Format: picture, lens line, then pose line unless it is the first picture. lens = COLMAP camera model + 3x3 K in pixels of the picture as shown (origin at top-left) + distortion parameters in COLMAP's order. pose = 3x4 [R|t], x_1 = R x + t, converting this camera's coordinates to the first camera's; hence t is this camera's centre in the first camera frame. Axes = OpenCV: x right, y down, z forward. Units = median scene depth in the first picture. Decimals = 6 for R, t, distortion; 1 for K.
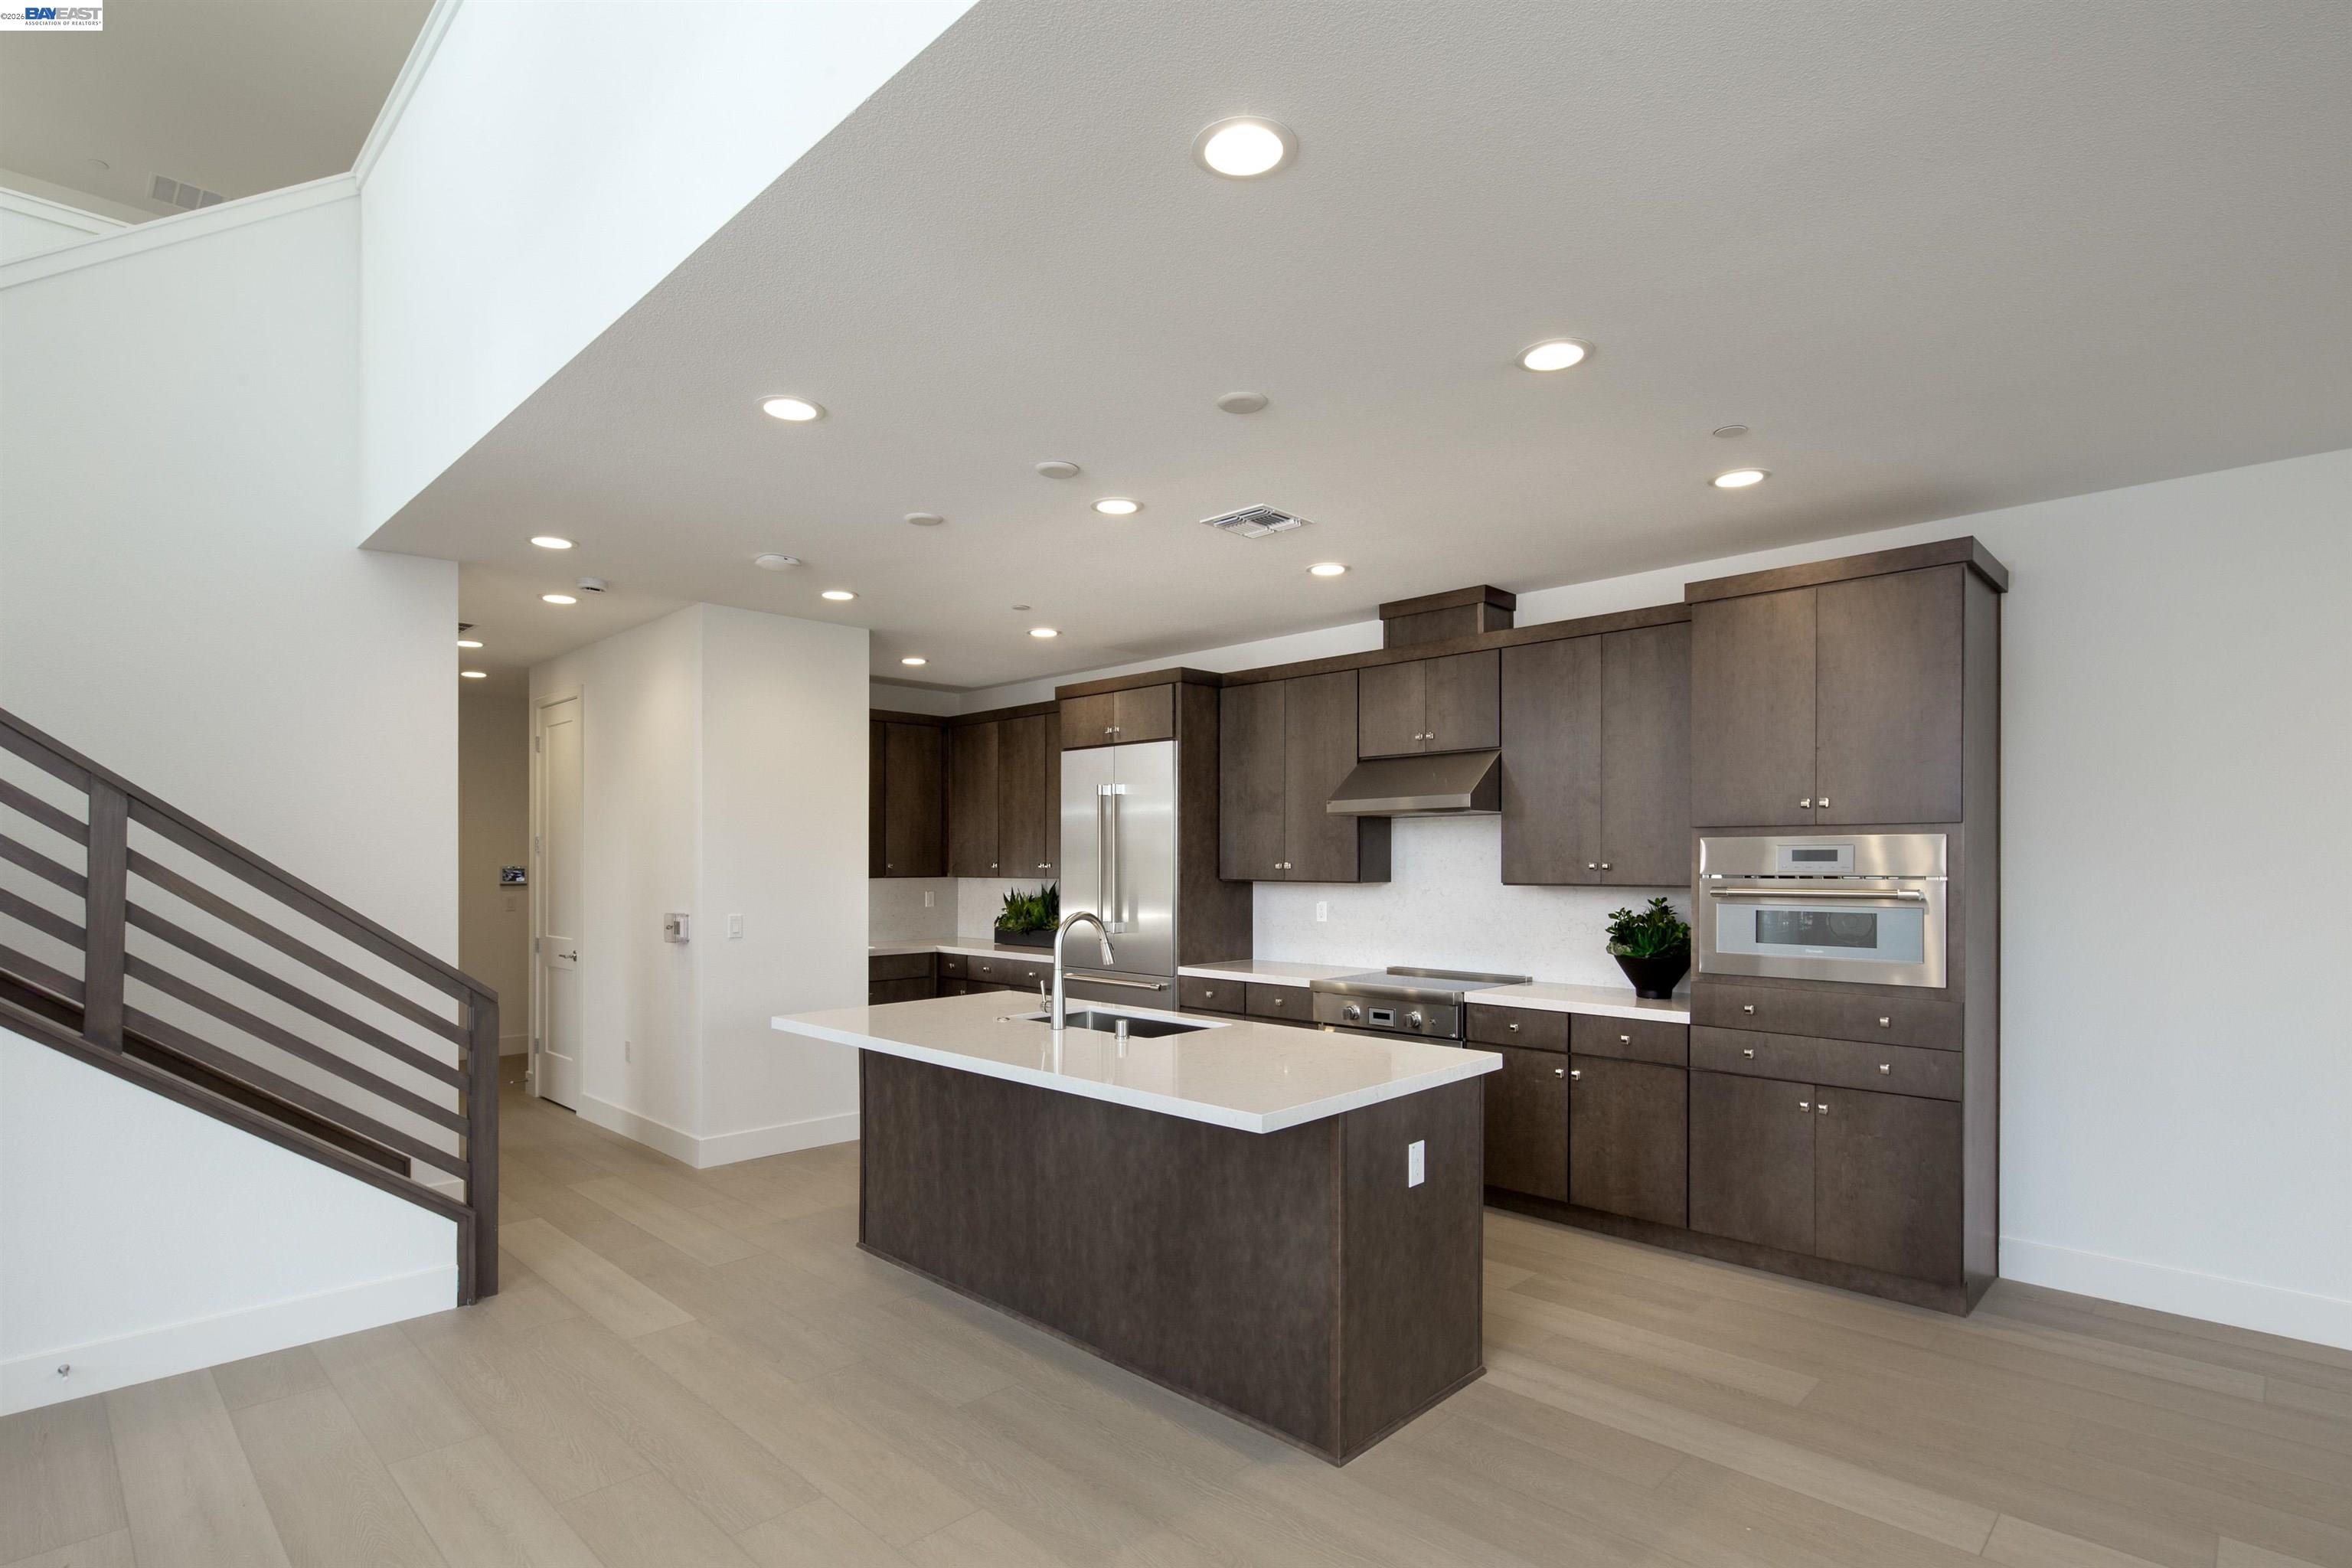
lens RADIAL K [[1142.8, 0, 1175.9], [0, 1142.8, 856.6], [0, 0, 1]] dist [-0.000276, -0.000054]
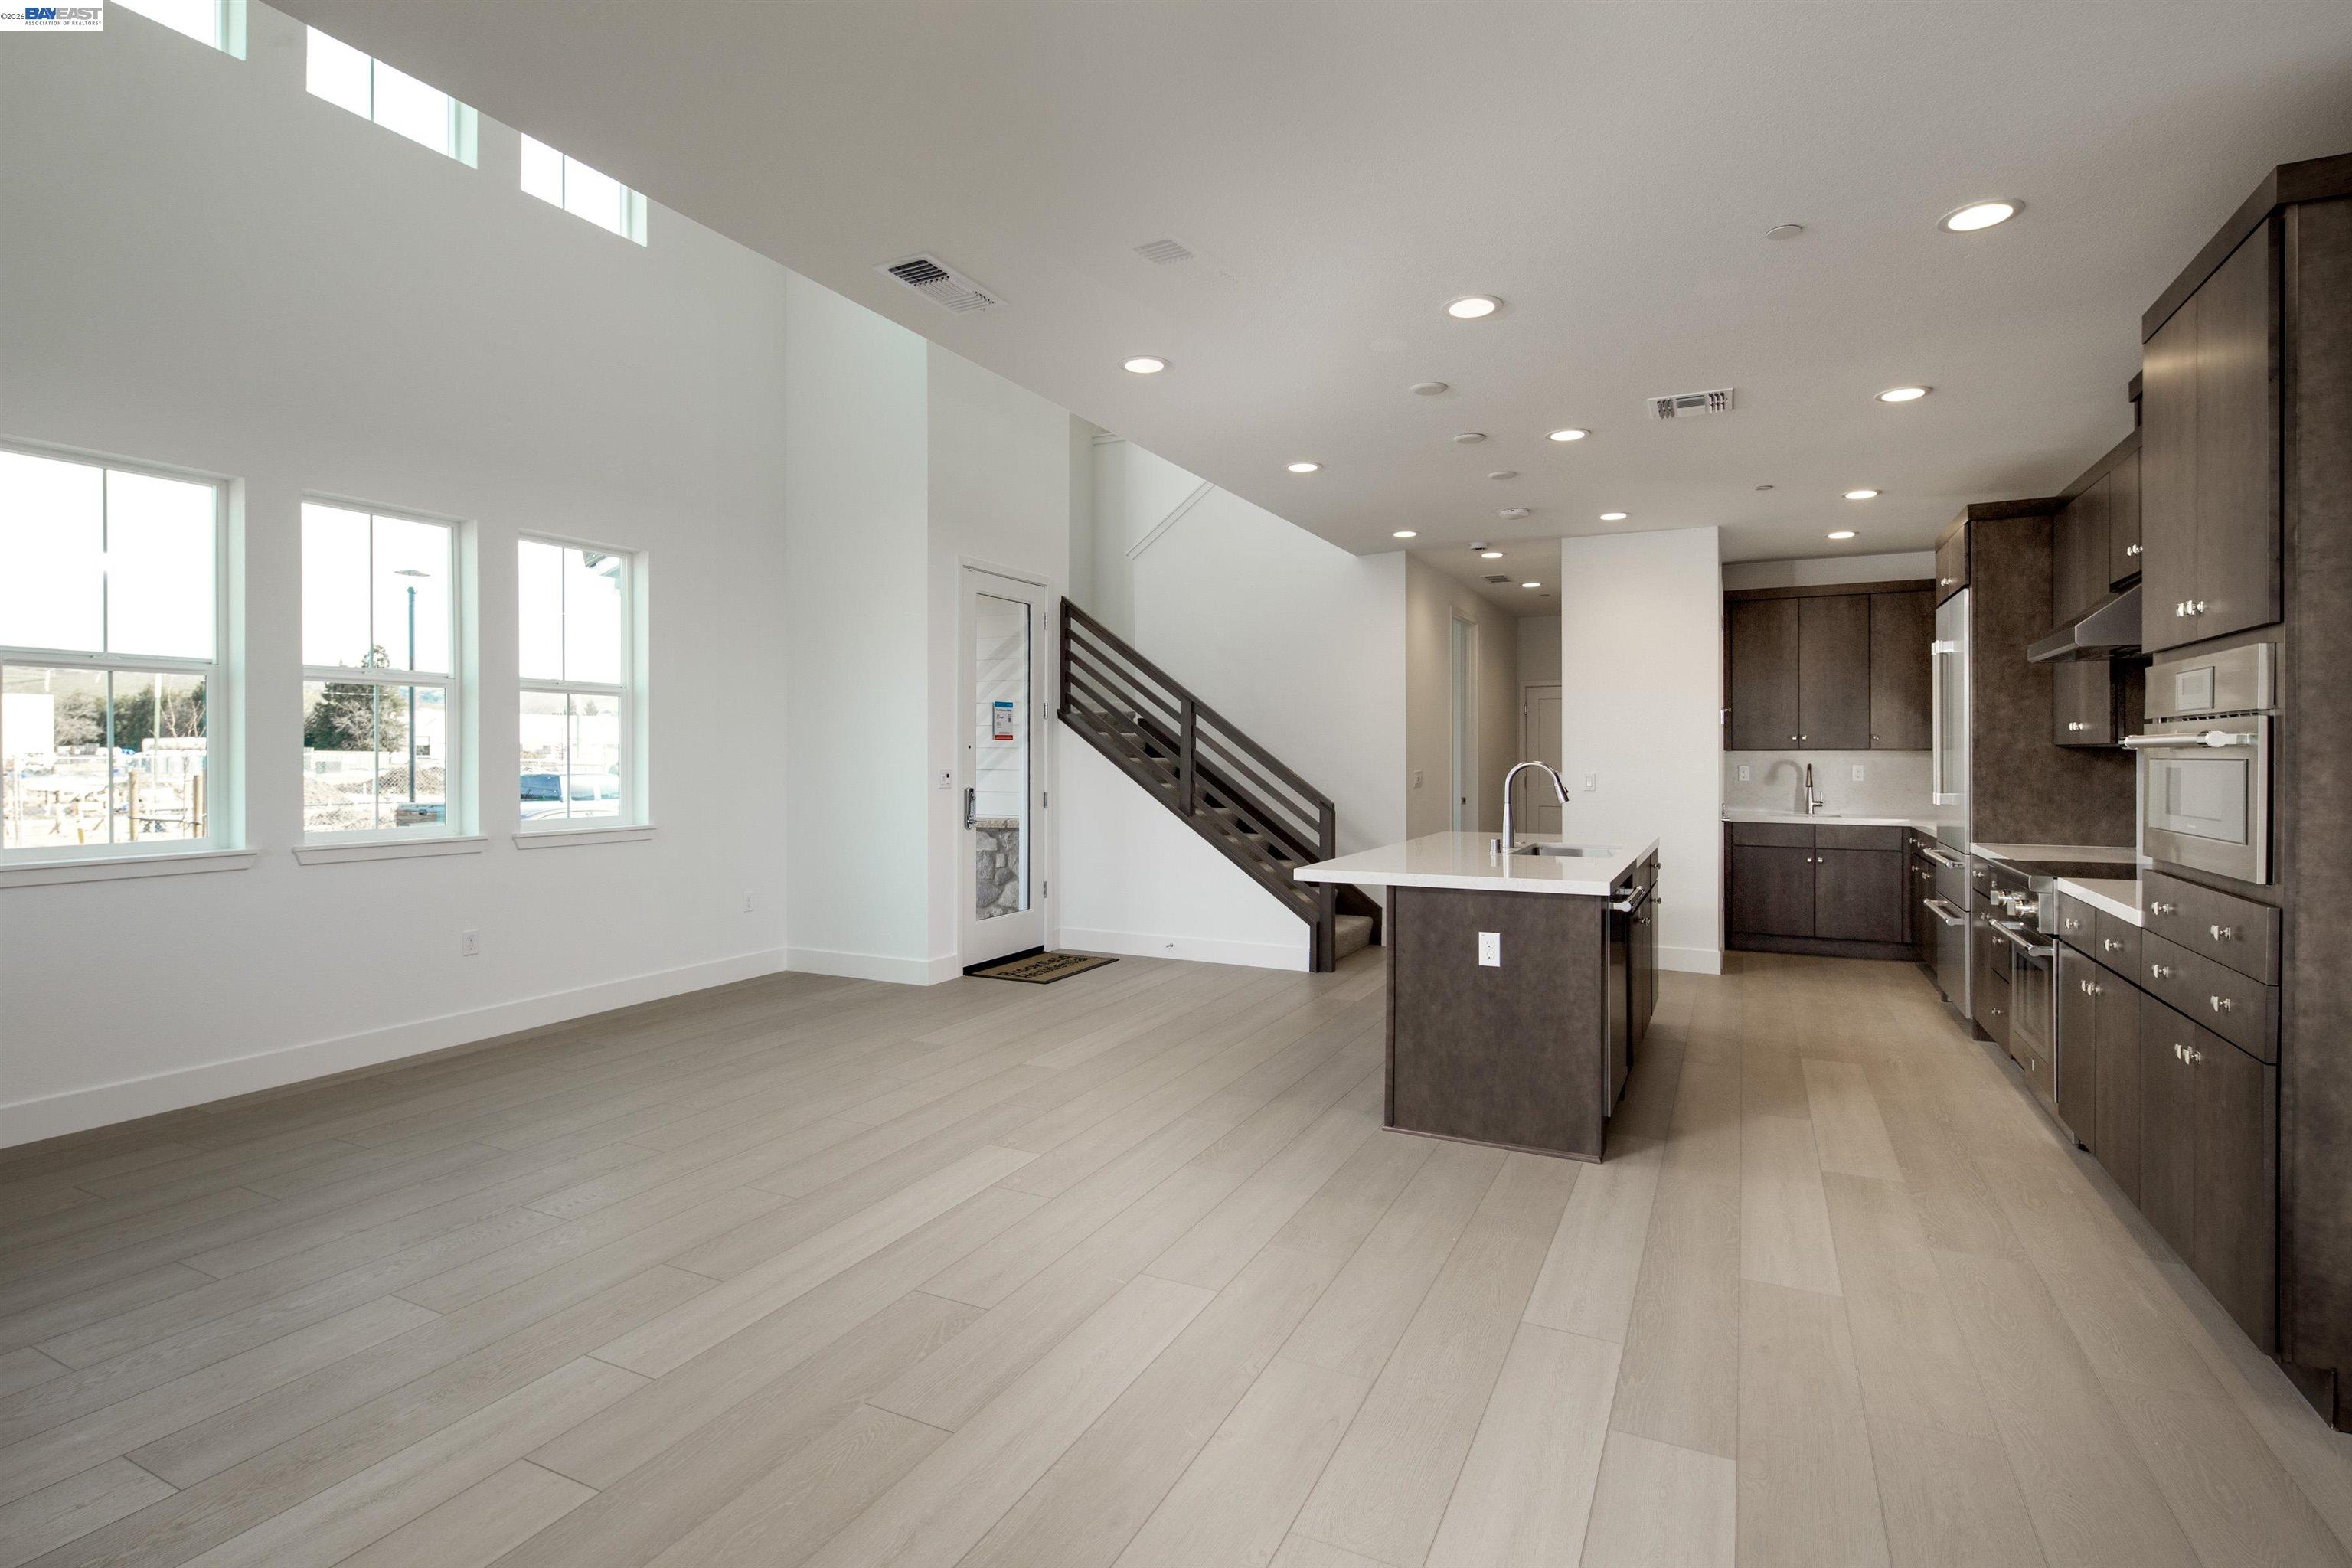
lens RADIAL K [[1149.7, 0, 1174.8], [0, 1149.7, 756.5], [0, 0, 1]] dist [0.000306, 0.000039]
pose [[0.304358, 0.002418, -0.952555, 1.194473], [0.001811, 0.999994, 0.003117, 0.045105], [0.952556, -0.002674, 0.304352, 0.252641]]
